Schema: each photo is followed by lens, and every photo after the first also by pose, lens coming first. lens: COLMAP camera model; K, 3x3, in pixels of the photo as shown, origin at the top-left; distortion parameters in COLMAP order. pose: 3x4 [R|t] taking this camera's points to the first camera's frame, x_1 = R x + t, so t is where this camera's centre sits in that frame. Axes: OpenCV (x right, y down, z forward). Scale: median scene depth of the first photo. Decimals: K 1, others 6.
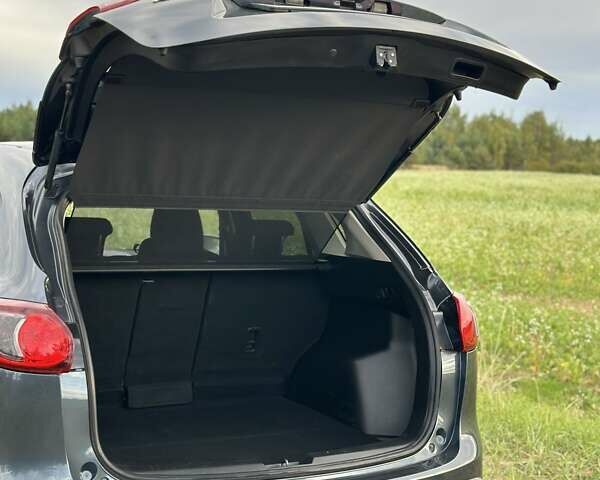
lens RADIAL K [[1069.1, 0, 299.3], [0, 1069.1, 236.6], [0, 0, 1]] dist [0.196041, 0.000000]
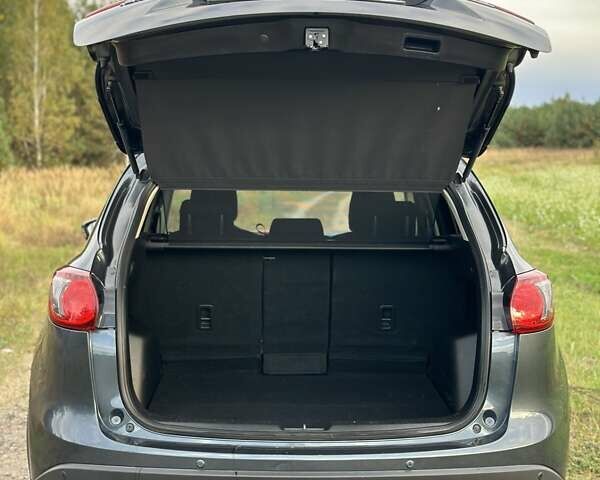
lens RADIAL K [[1069.1, 0, 296.2], [0, 1069.1, 236.9], [0, 0, 1]] dist [0.196041, 0.000000]
pose [[0.899742, 0.004716, -0.436396, 0.404311], [-0.001026, 0.999962, 0.008691, 0.012263], [0.436420, -0.007372, 0.899713, 0.042970]]
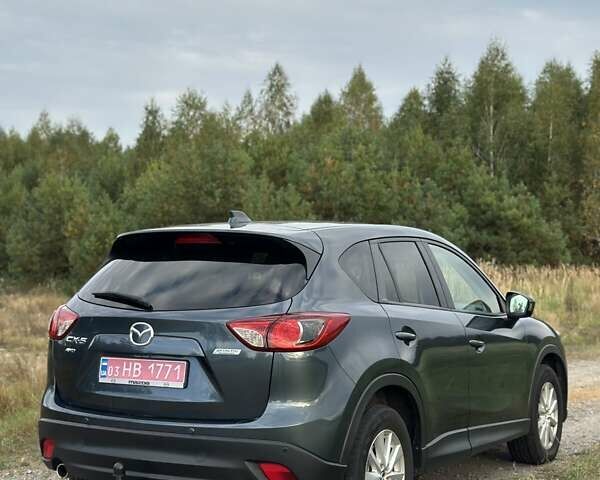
lens RADIAL K [[1069.1, 0, 299.4], [0, 1069.1, 238.8], [0, 0, 1]] dist [0.196041, 0.000000]
pose [[0.534150, -0.043491, -0.844270, 1.362857], [-0.033604, 0.996794, -0.072609, 0.059527], [0.844721, 0.067155, 0.530976, 0.248899]]
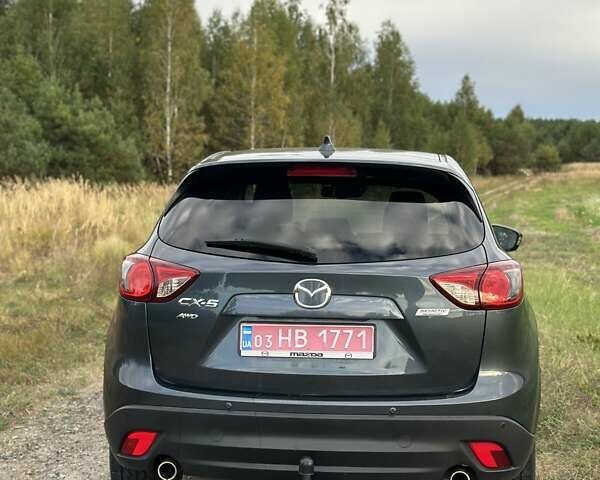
lens RADIAL K [[1069.1, 0, 301.1], [0, 1069.1, 245.0], [0, 0, 1]] dist [0.196041, 0.000000]
pose [[0.843970, 0.010731, -0.536282, 0.624988], [-0.011504, 0.999932, 0.001904, 0.036233], [0.536266, 0.004563, 0.844036, -0.112700]]
